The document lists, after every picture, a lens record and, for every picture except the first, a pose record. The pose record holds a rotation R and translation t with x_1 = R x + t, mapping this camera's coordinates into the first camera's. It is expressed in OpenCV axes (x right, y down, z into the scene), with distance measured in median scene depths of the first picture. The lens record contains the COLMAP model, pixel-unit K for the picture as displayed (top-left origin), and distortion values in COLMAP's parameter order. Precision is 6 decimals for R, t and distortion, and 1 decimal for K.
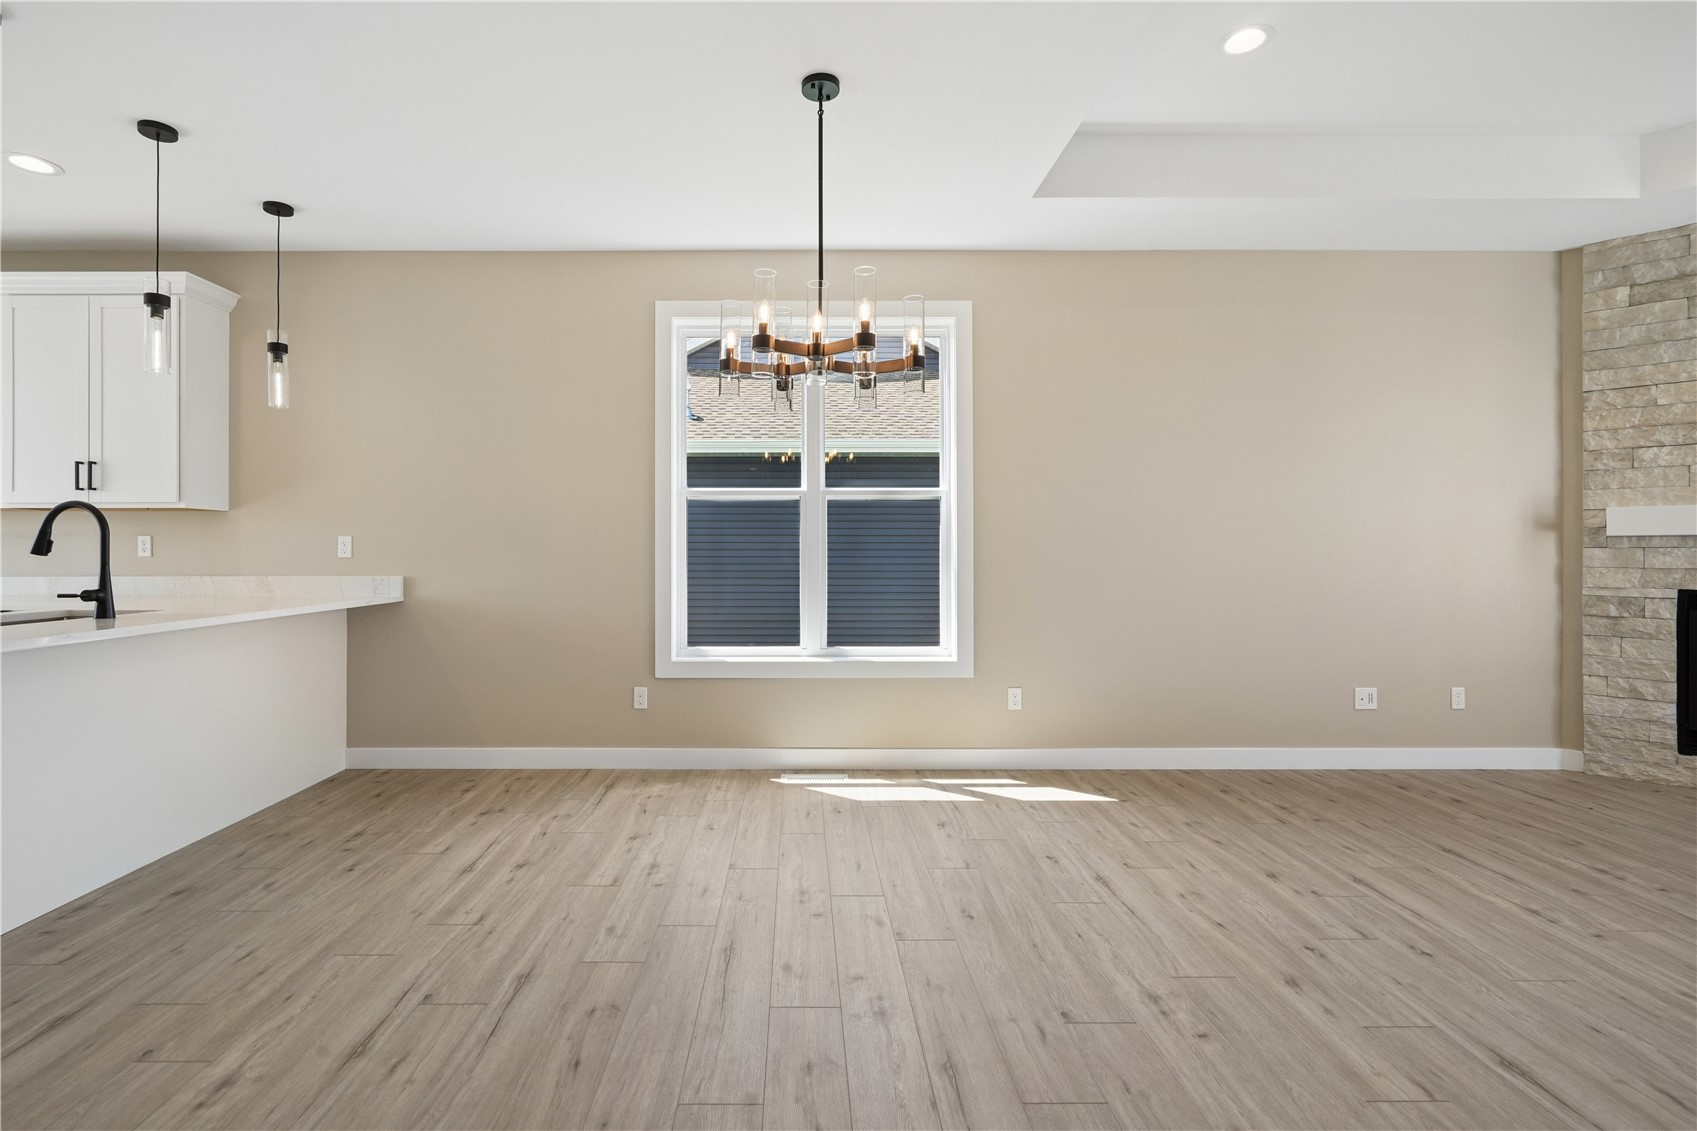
lens RADIAL K [[774.7, 0, 797.9], [0, 774.7, 542.4], [0, 0, 1]] dist [-0.002666, 0.001043]
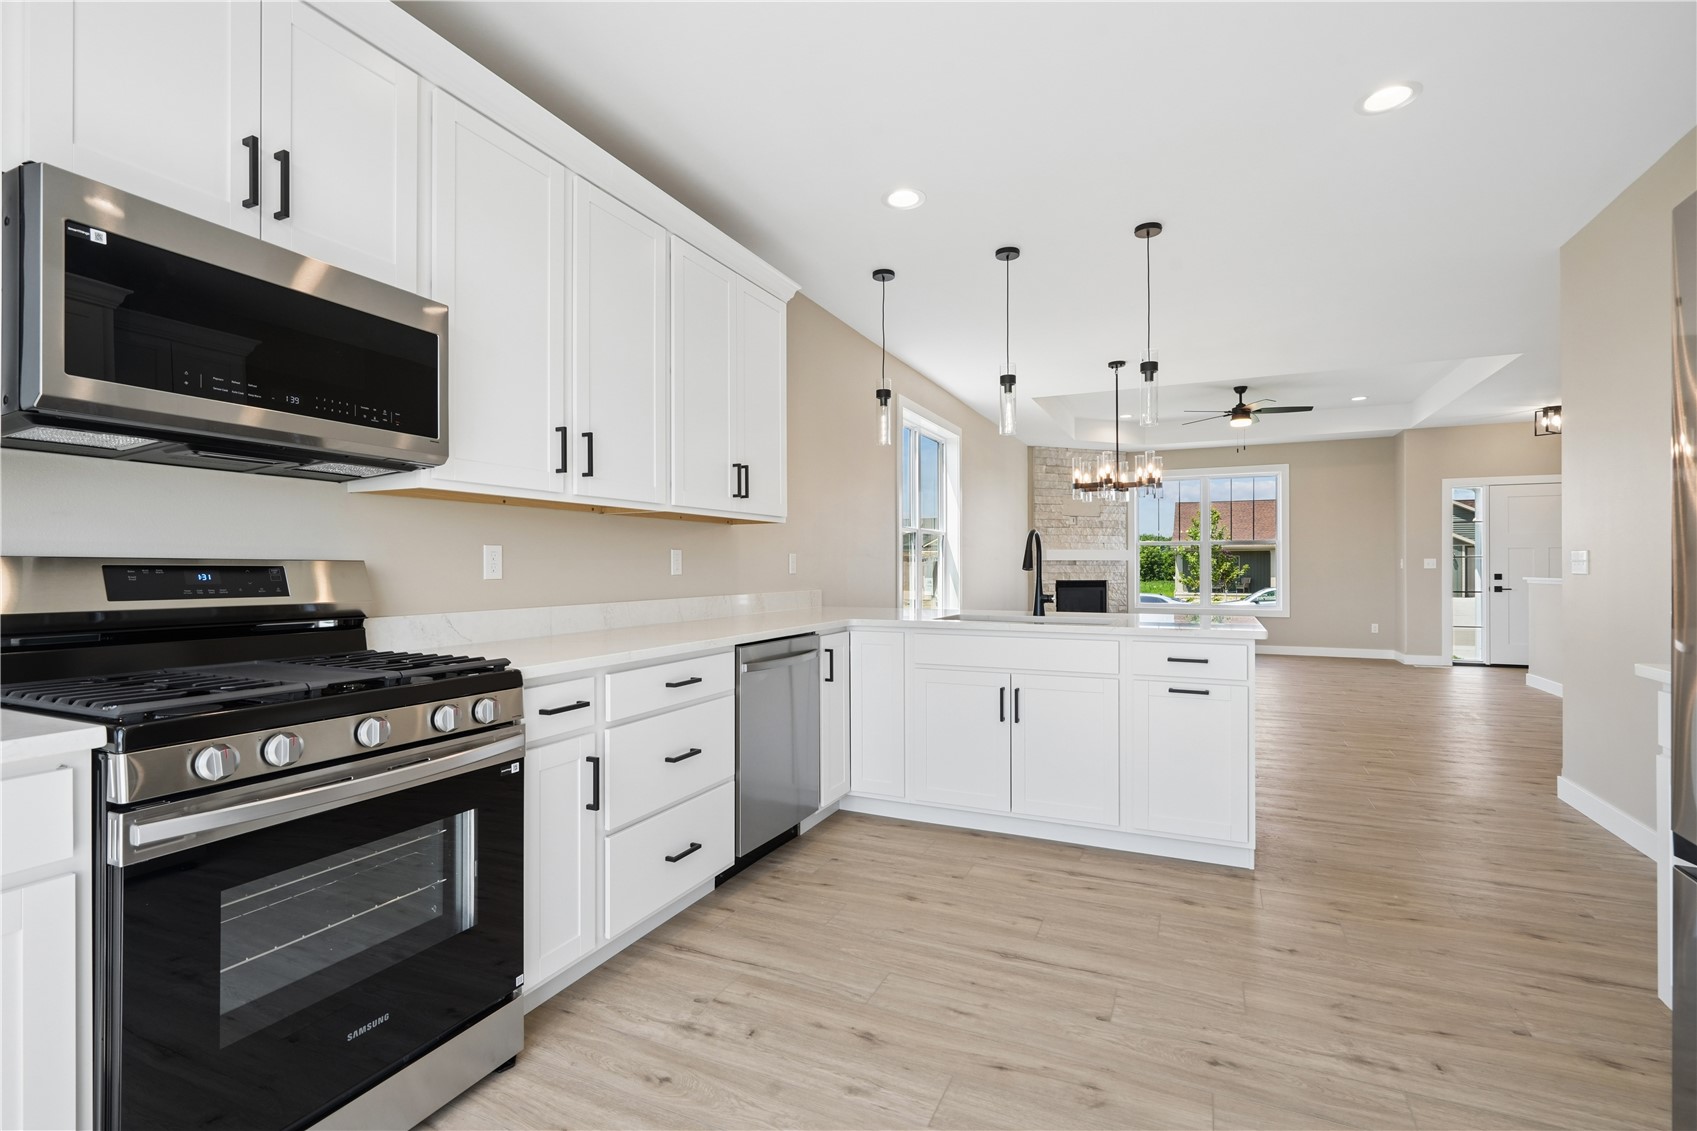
lens RADIAL K [[774.7, 0, 864.9], [0, 774.7, 559.9], [0, 0, 1]] dist [-0.002666, 0.001043]
pose [[0.406647, 0.007053, 0.913558, -1.596743], [-0.004044, 0.999974, -0.005920, 0.006495], [-0.913577, -0.001287, 0.406665, 0.504529]]
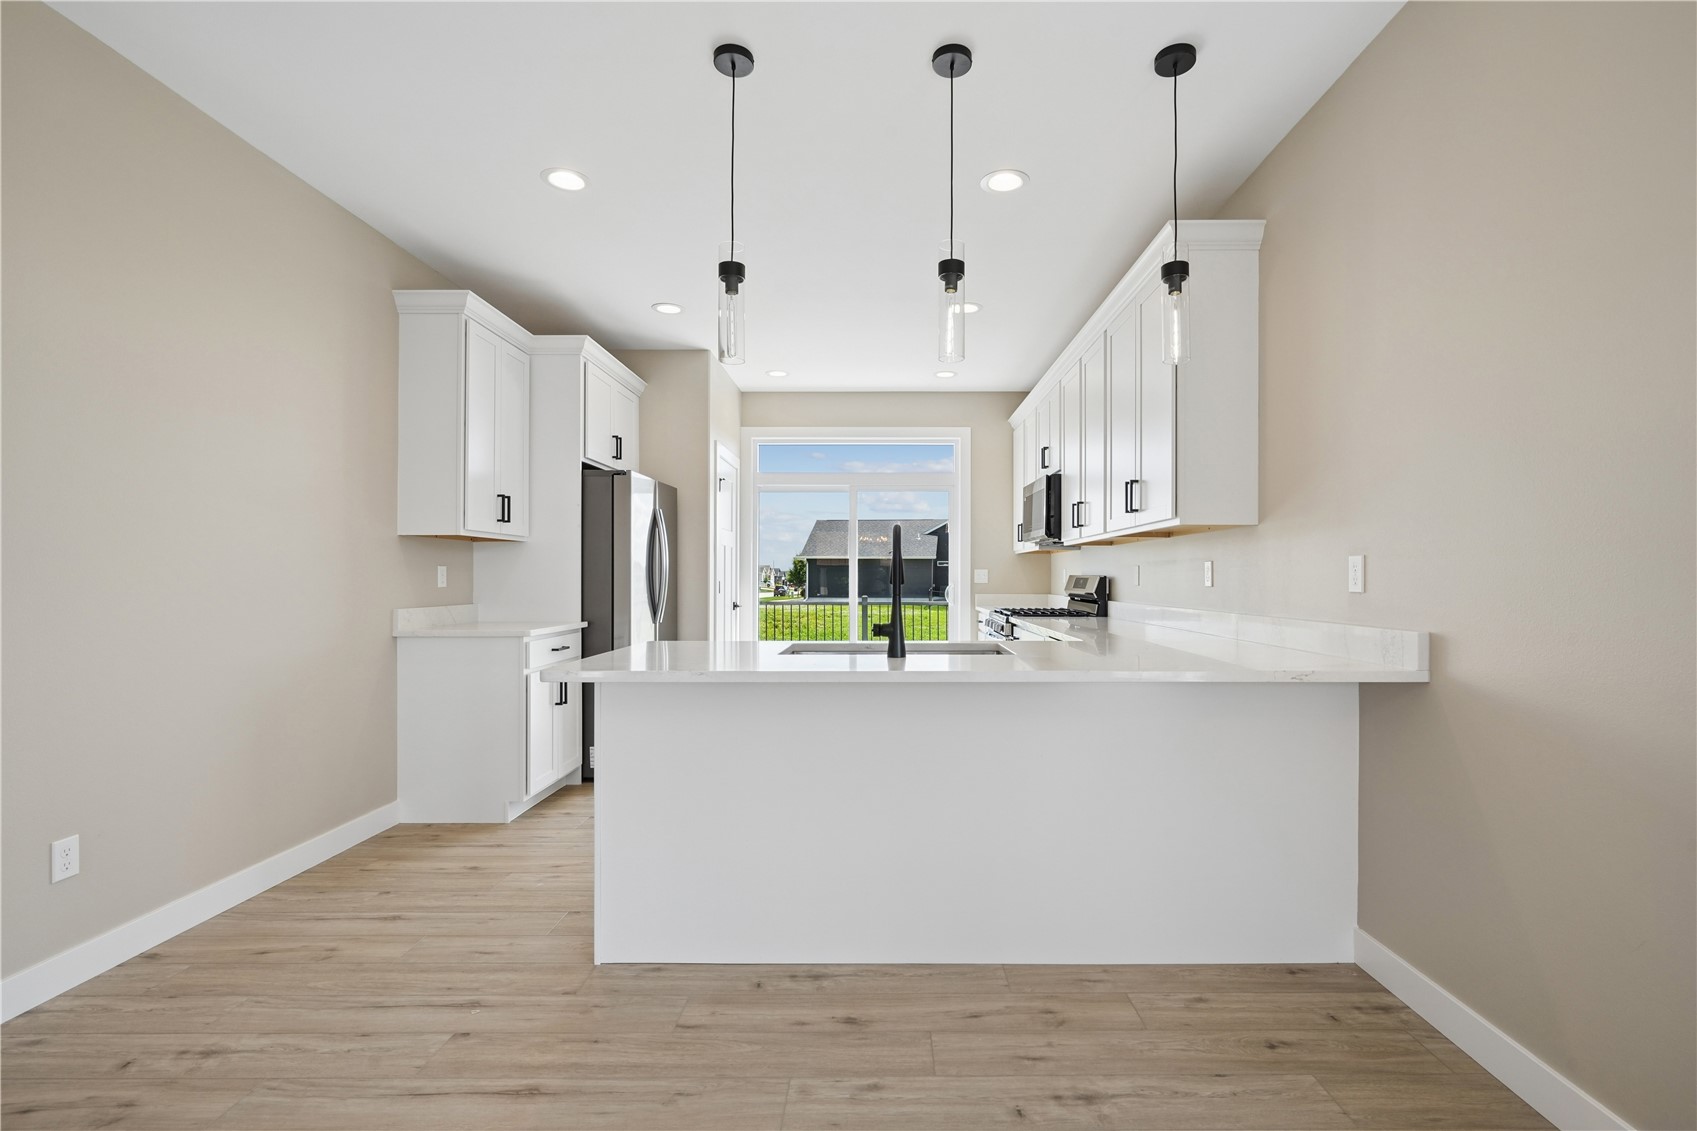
lens RADIAL K [[774.7, 0, 895.4], [0, 774.7, 579.9], [0, 0, 1]] dist [-0.002666, 0.001043]
pose [[0.011445, 0.002861, -0.999930, -0.018332], [0.007284, 0.999969, 0.002944, 0.006484], [0.999908, -0.007317, 0.011424, 0.694360]]
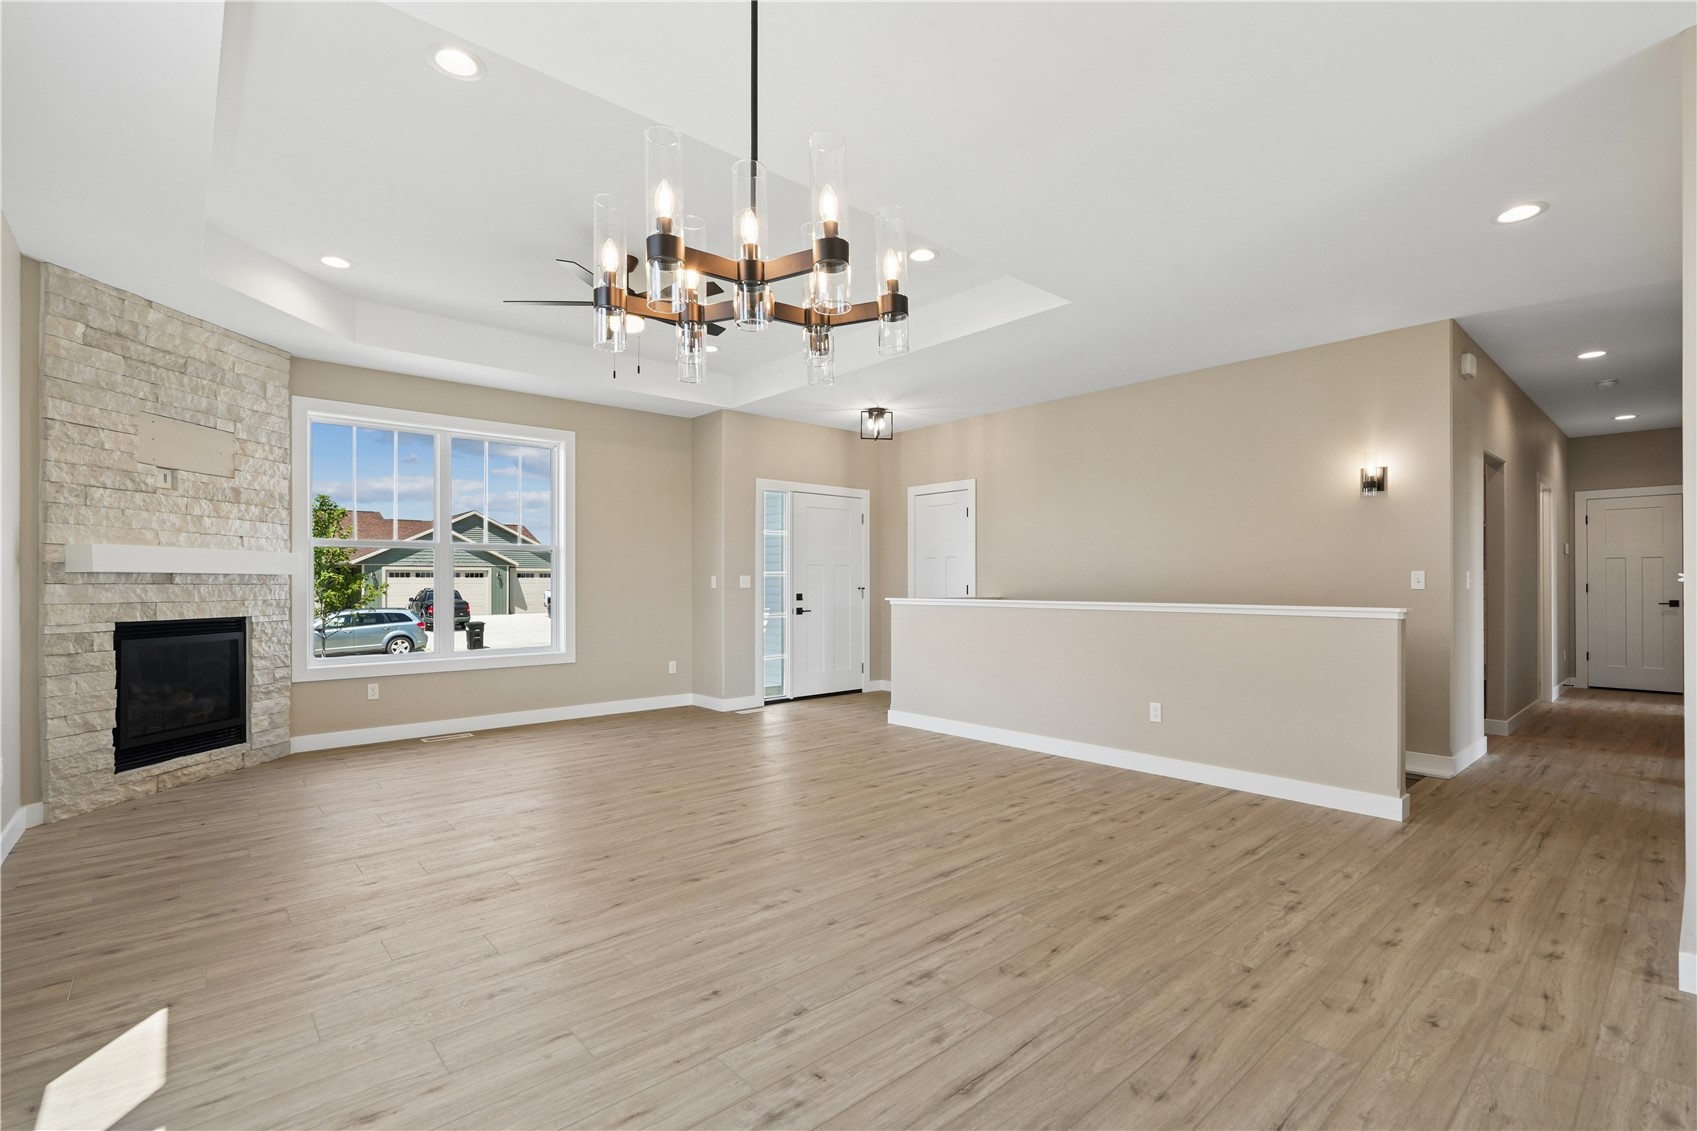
lens RADIAL K [[774.7, 0, 851.0], [0, 774.7, 582.1], [0, 0, 1]] dist [-0.002666, 0.001043]
pose [[-0.659398, 0.002615, 0.751790, -0.352472], [-0.002856, 0.999978, -0.005983, 0.007850], [-0.751789, -0.006092, -0.659376, 0.932125]]
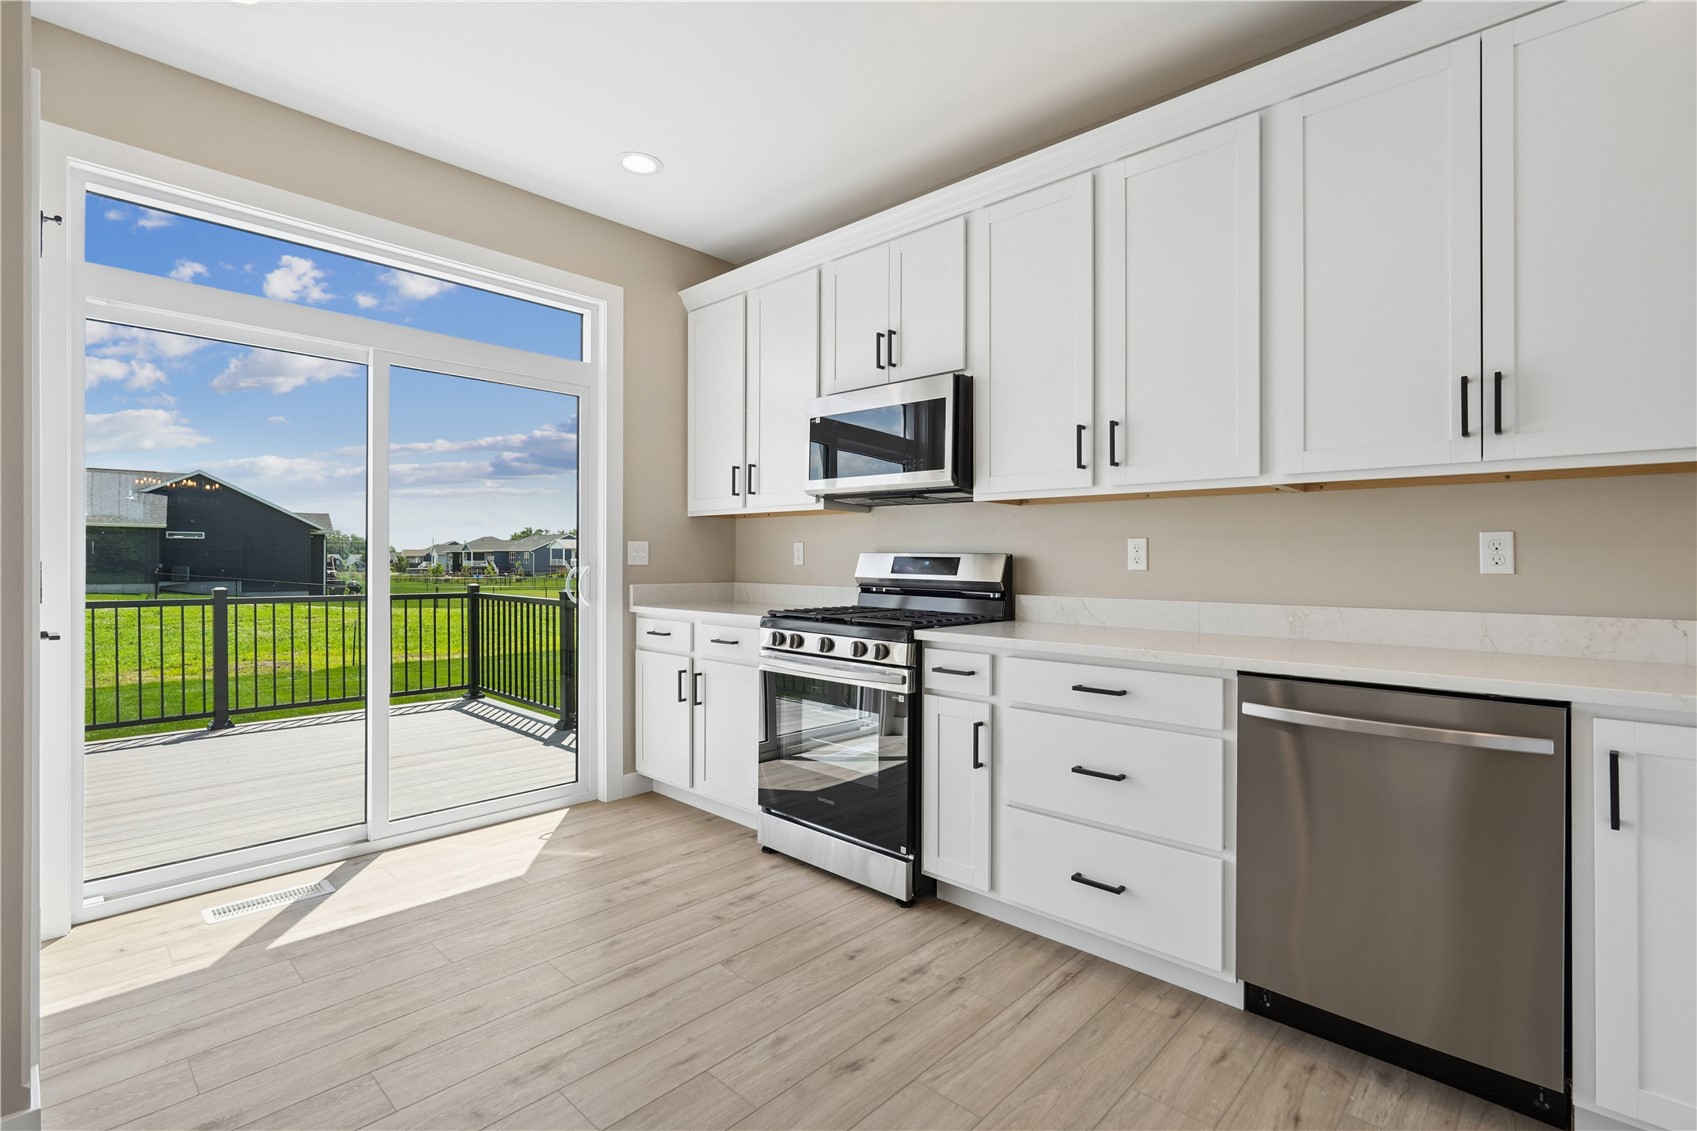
lens RADIAL K [[774.7, 0, 851.3], [0, 774.7, 563.6], [0, 0, 1]] dist [-0.002666, 0.001043]
pose [[0.732941, 0.007945, -0.680246, -0.848950], [0.000058, 0.999931, 0.011741, 0.005640], [0.680293, -0.008644, 0.732890, 0.373443]]
